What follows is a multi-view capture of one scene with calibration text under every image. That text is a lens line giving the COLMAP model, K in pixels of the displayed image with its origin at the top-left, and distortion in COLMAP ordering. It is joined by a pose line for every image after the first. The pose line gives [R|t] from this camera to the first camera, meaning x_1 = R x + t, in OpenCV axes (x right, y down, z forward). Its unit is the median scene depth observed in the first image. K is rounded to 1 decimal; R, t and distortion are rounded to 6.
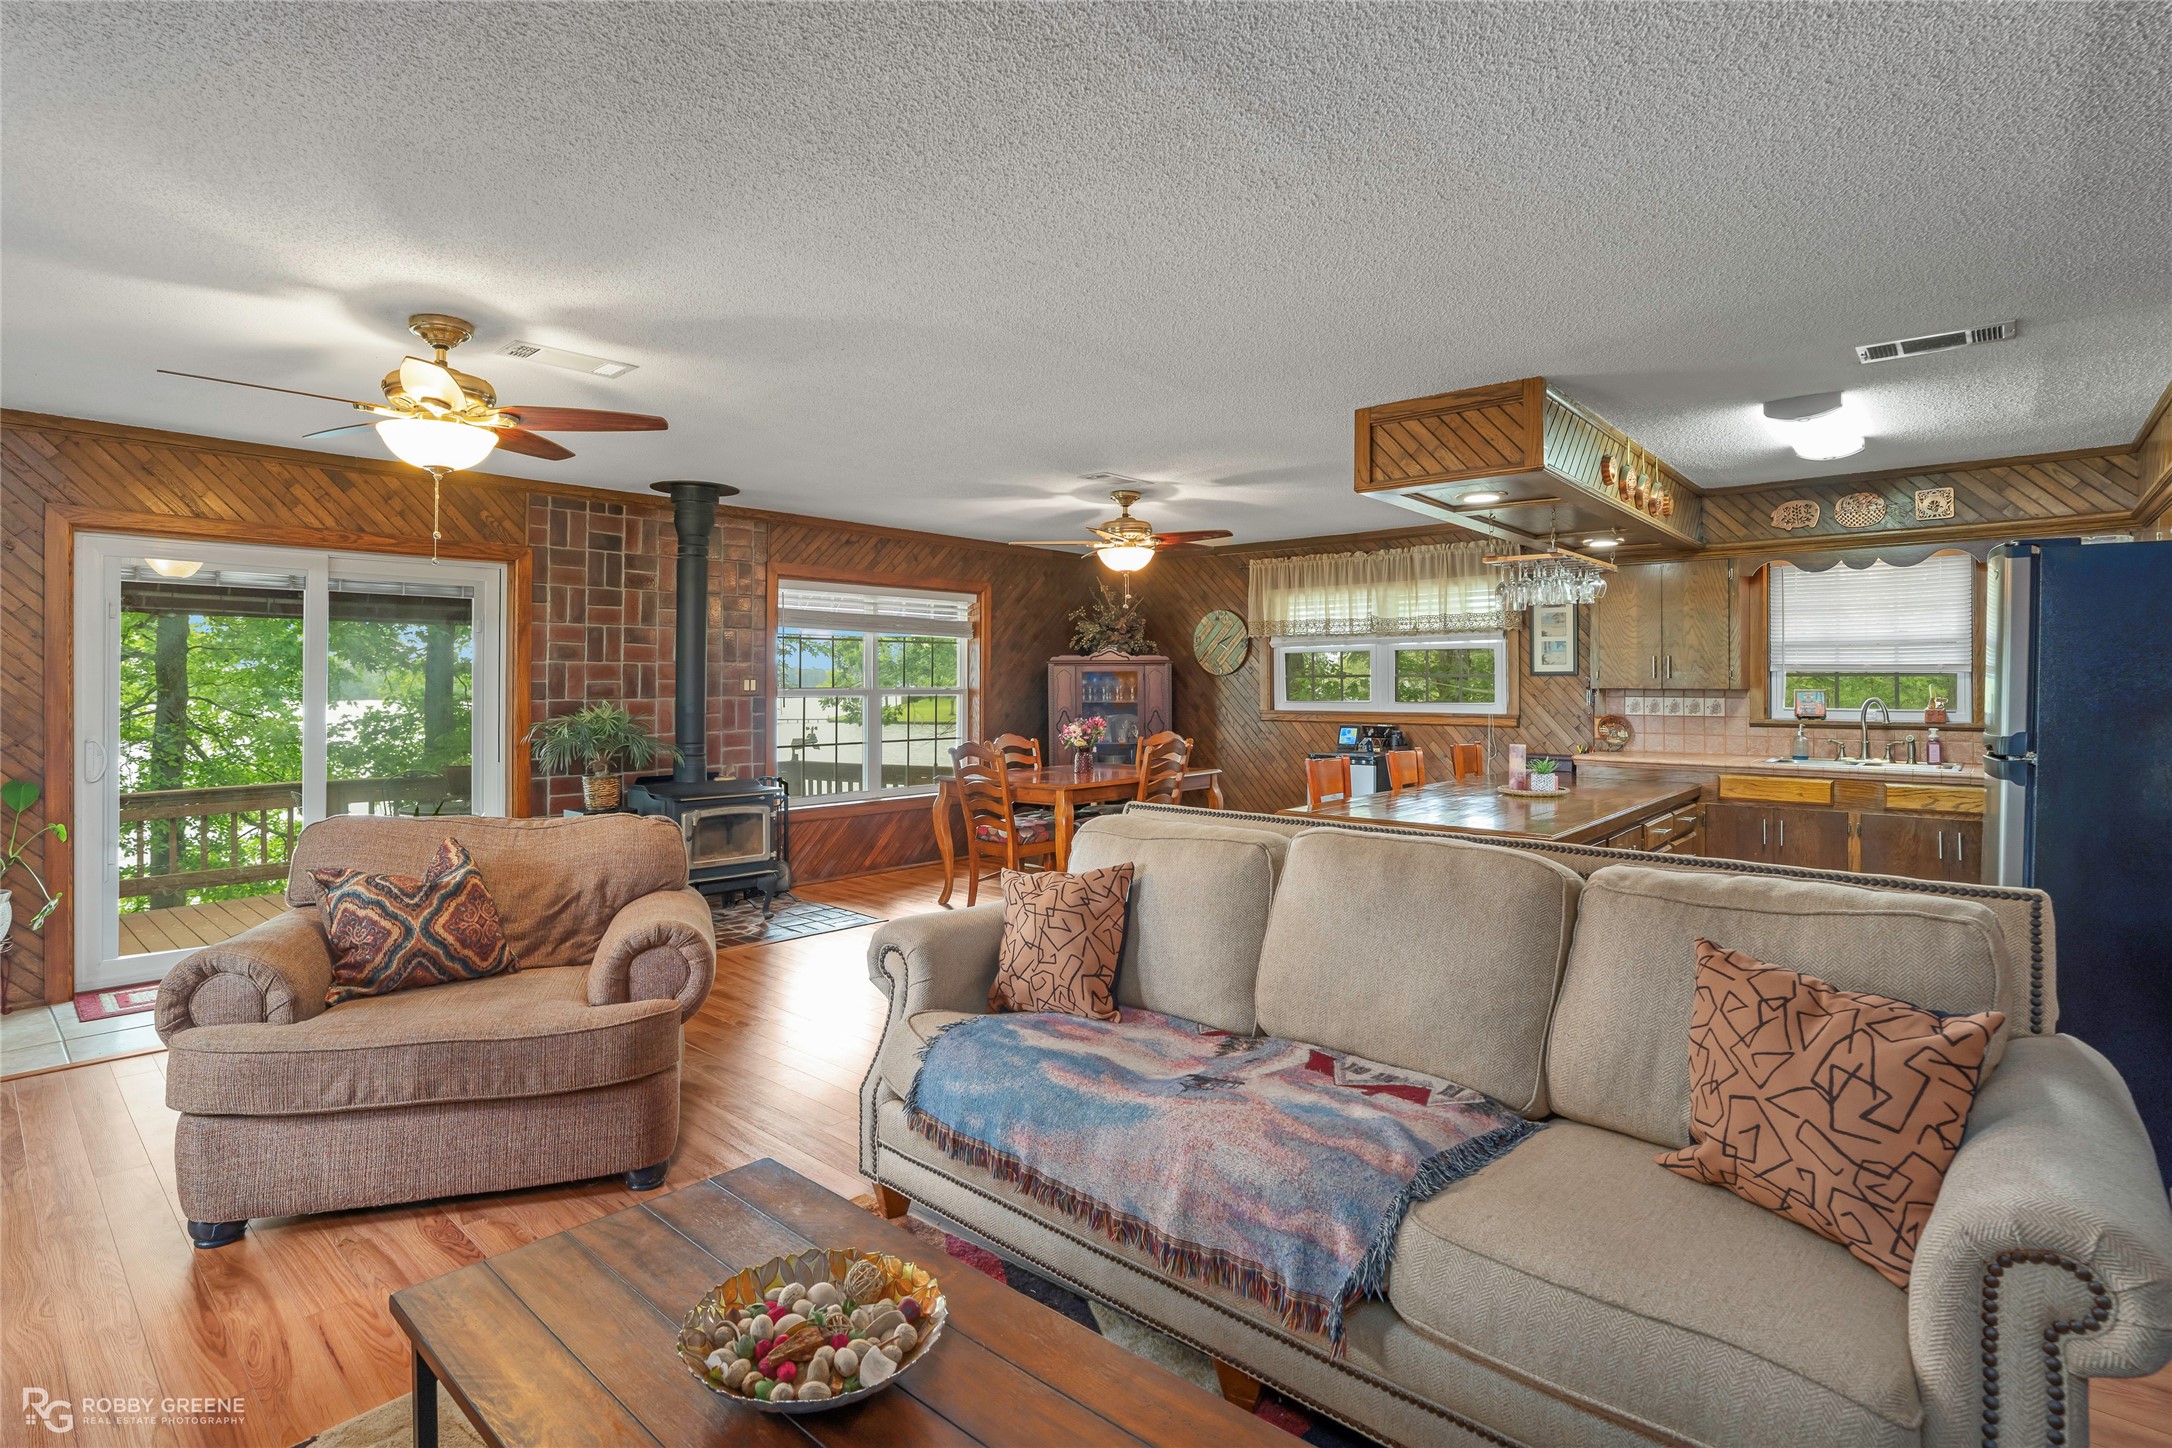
lens RADIAL K [[1061.2, 0, 1088.9], [0, 1061.2, 682.5], [0, 0, 1]] dist [-0.065284, 0.025062]
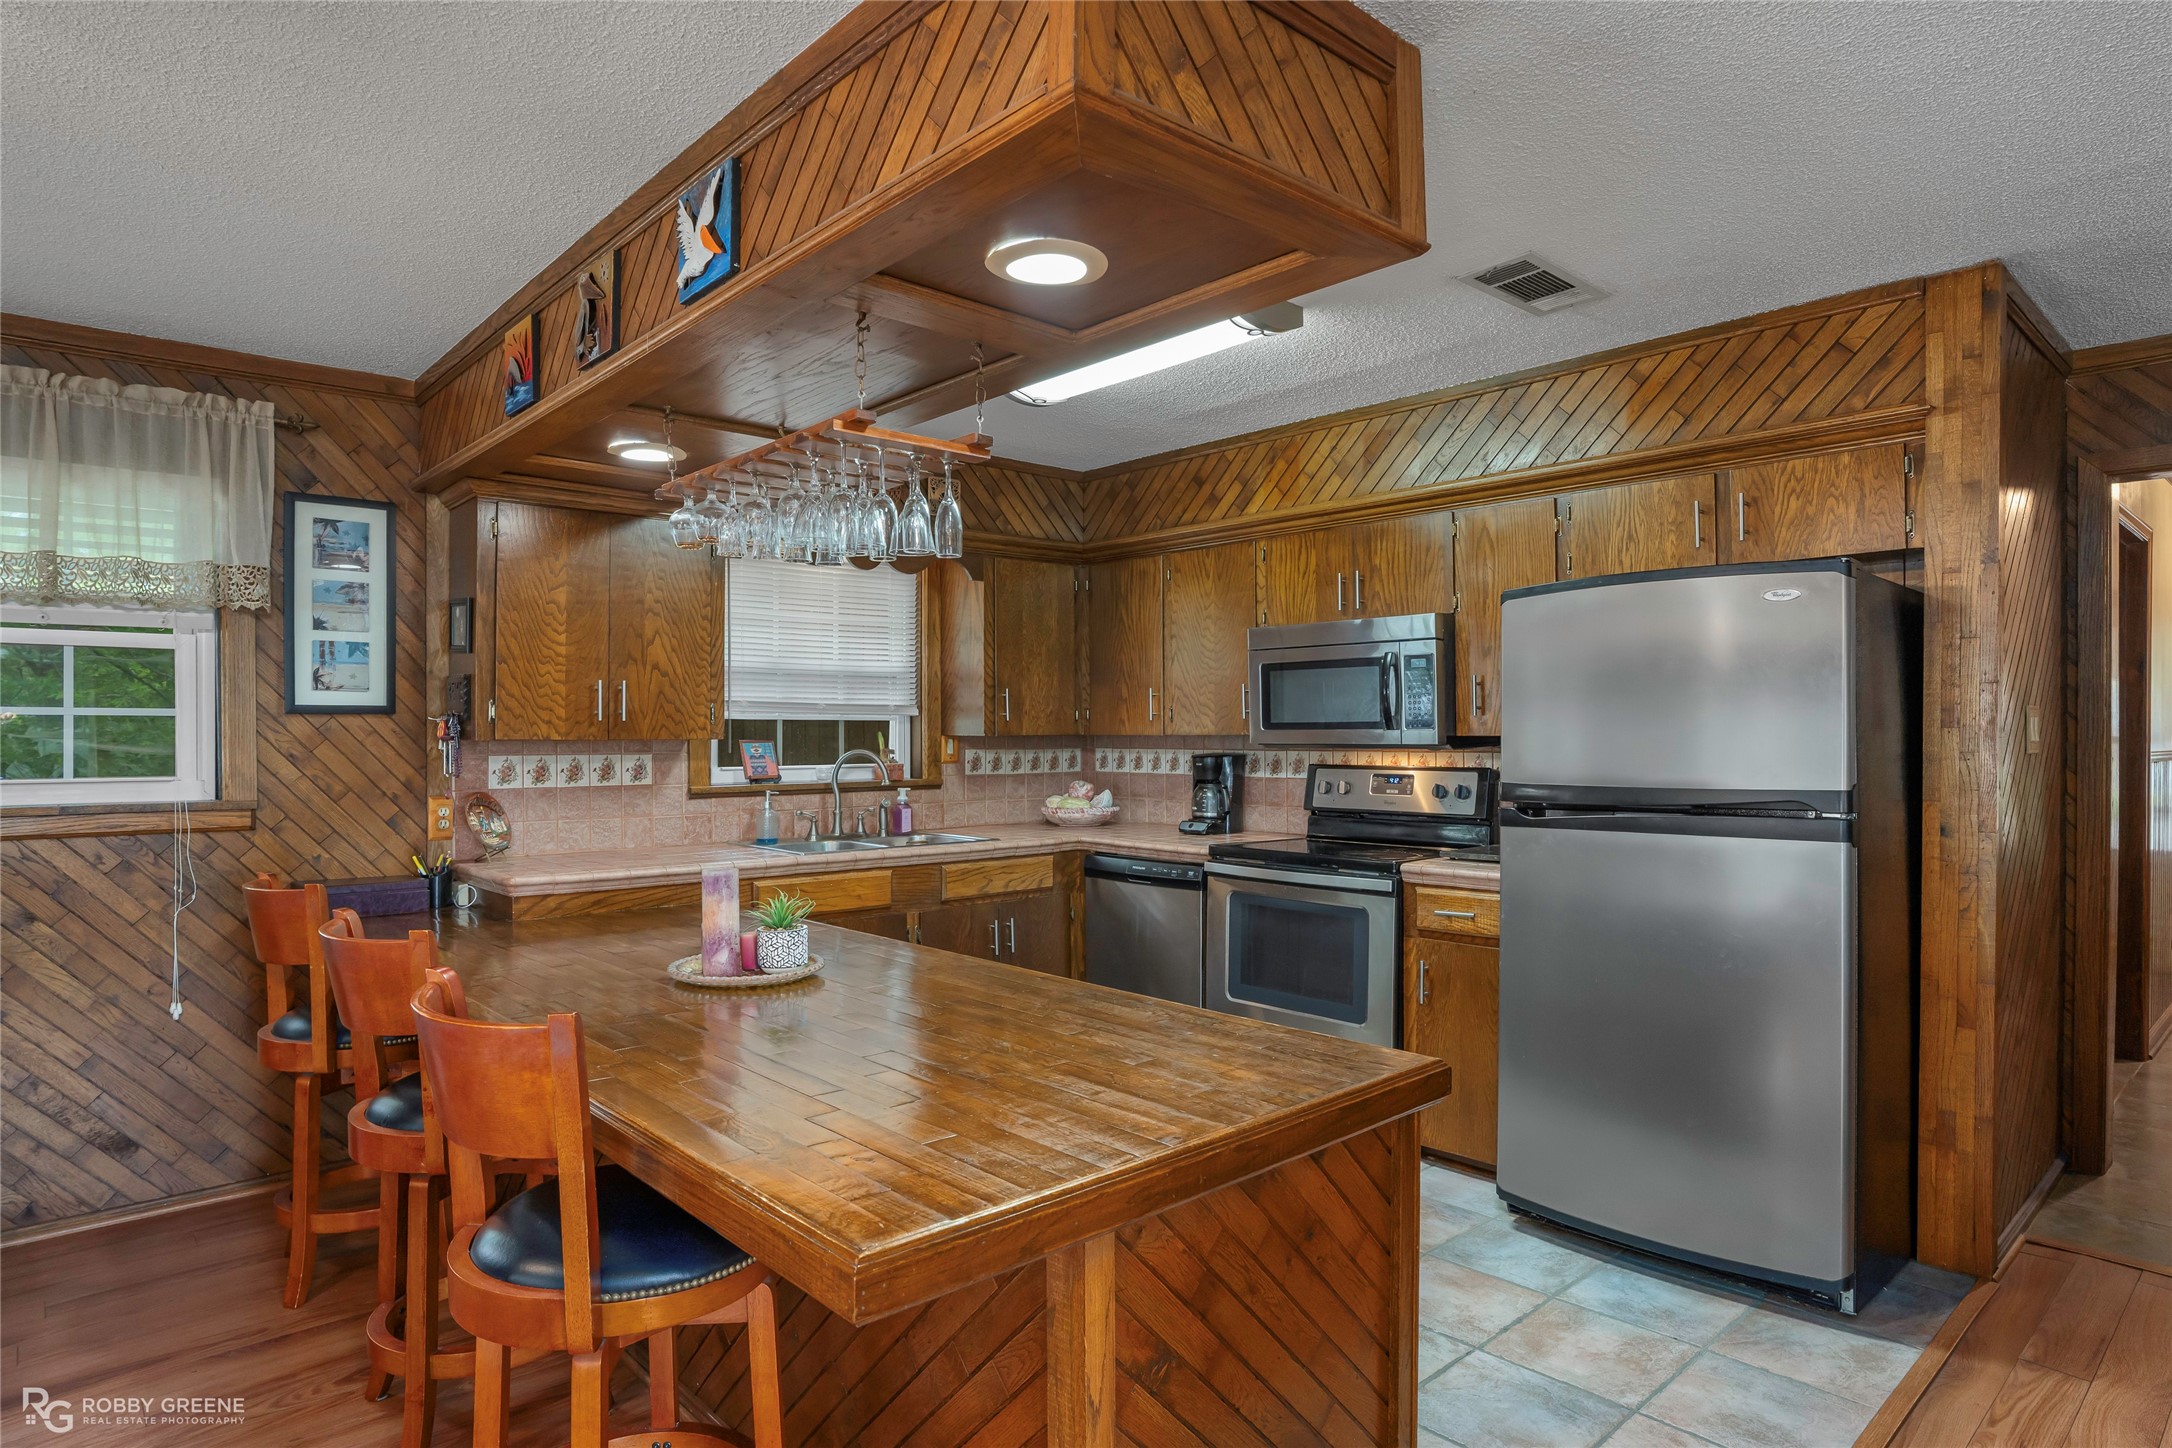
lens RADIAL K [[1214.2, 0, 1077.0], [0, 1214.2, 734.3], [0, 0, 1]] dist [-0.038344, 0.002041]
pose [[0.114897, -0.001711, 0.993376, -0.061290], [0.001113, 0.999998, 0.001593, 0.002361], [-0.993377, 0.000922, 0.114898, 0.669127]]
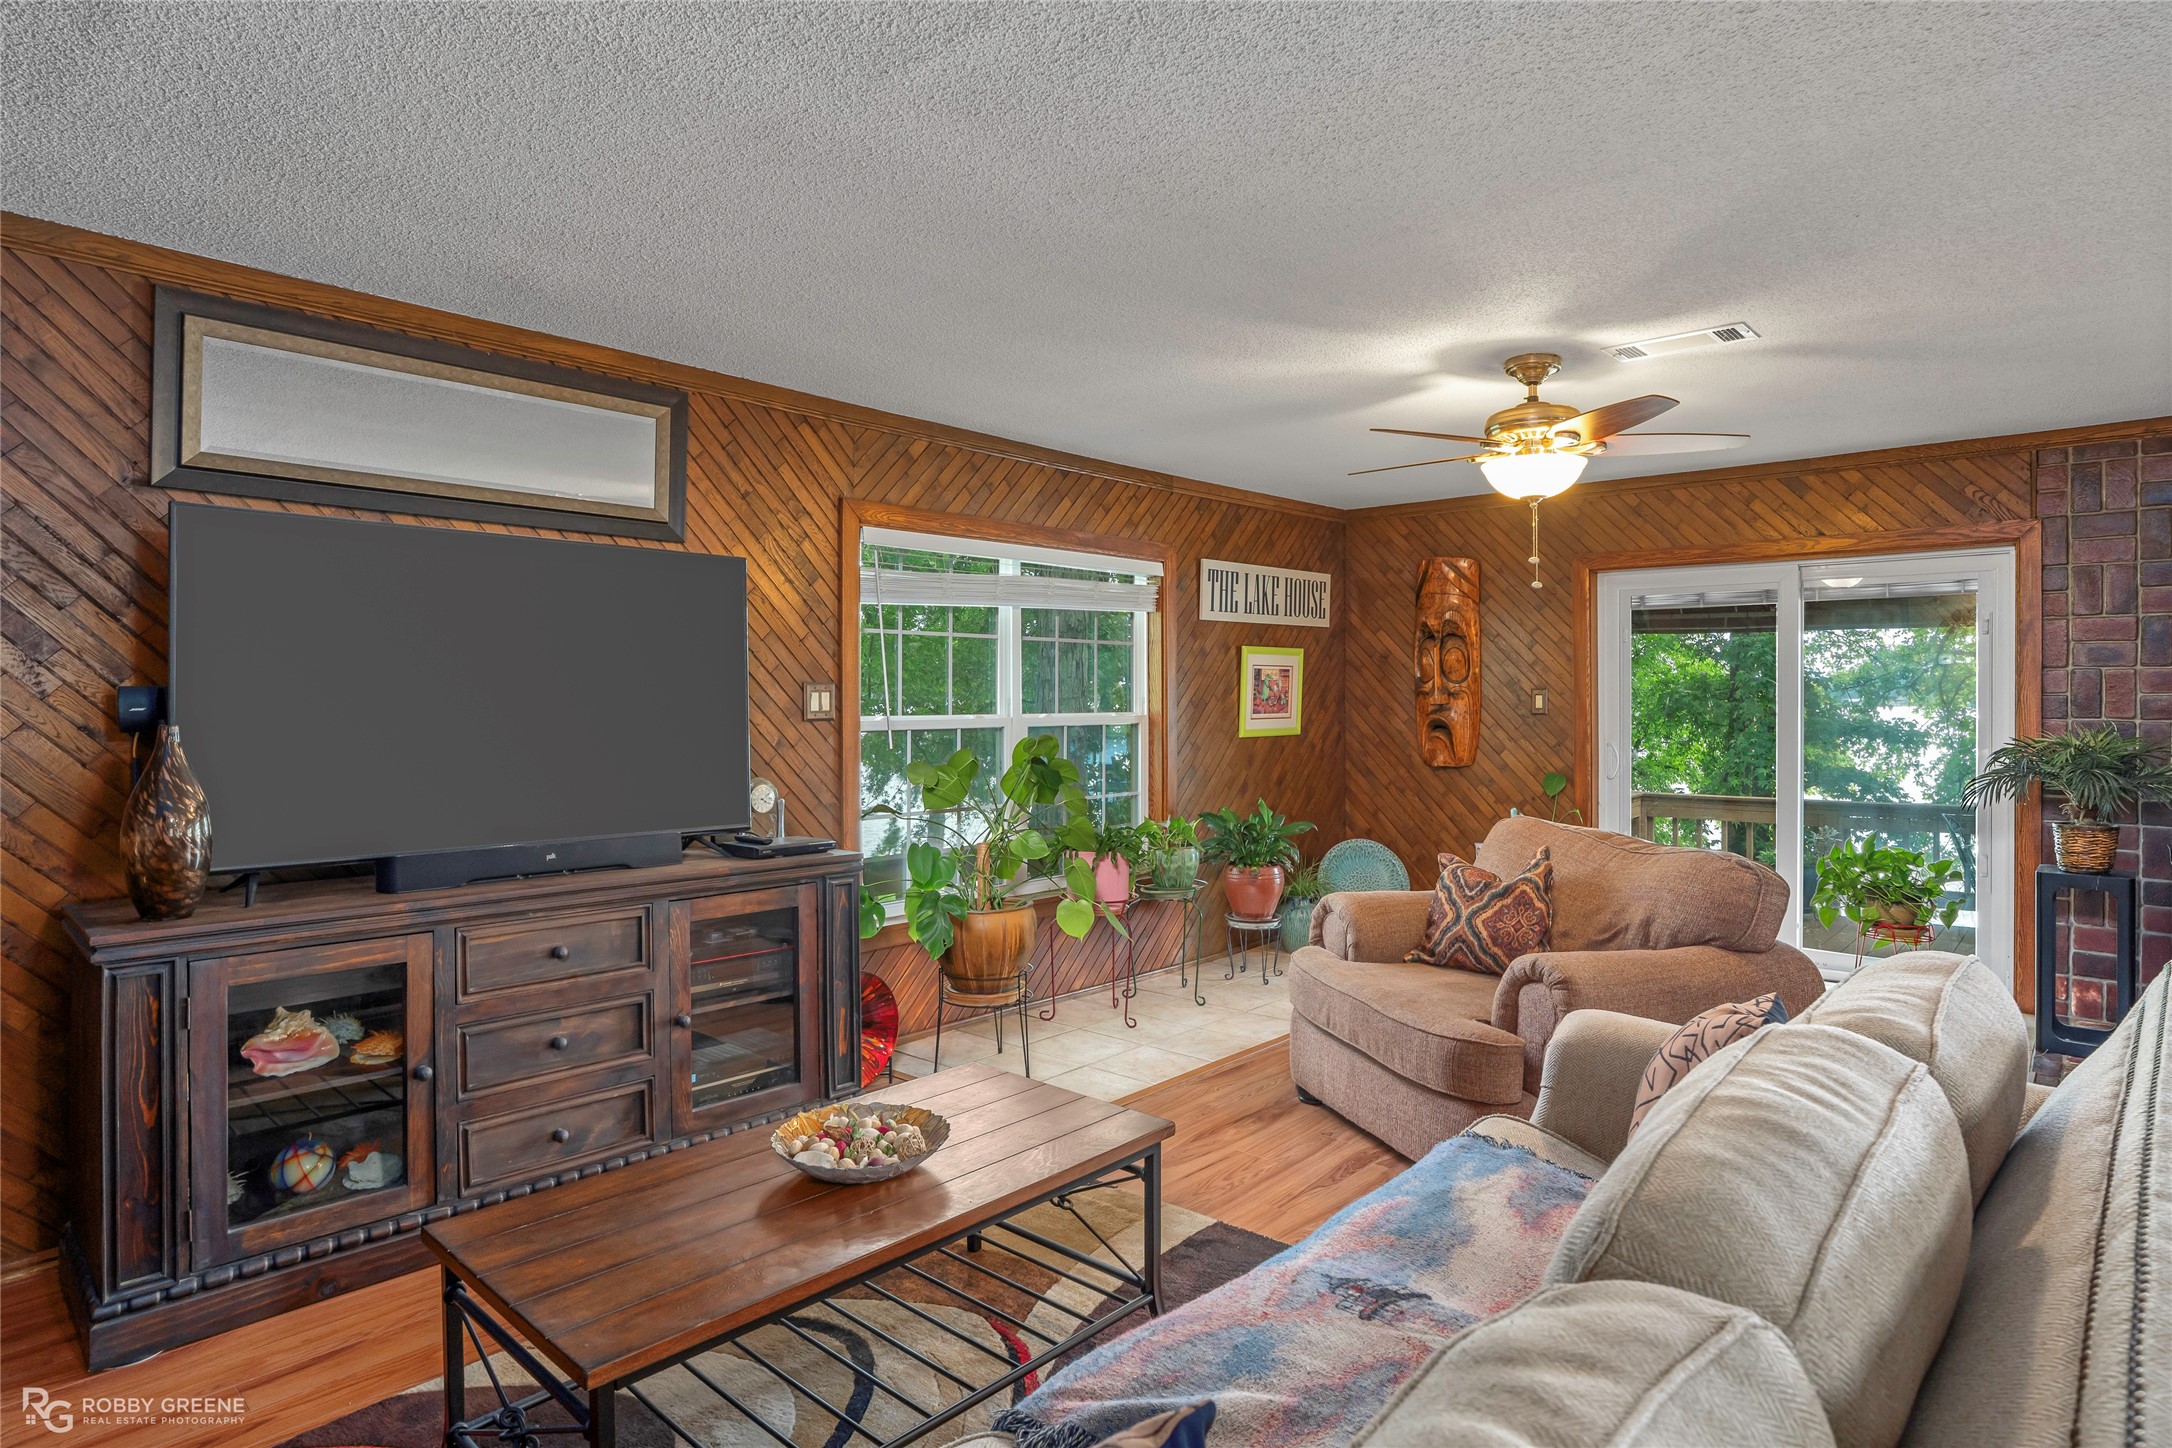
lens RADIAL K [[1182.2, 0, 1083.7], [0, 1182.2, 699.7], [0, 0, 1]] dist [-0.062991, 0.027782]
pose [[-0.016965, 0.004124, -0.999848, 0.299266], [0.002882, 0.999988, 0.004075, -0.002824], [0.999852, -0.002812, -0.016977, 0.286387]]
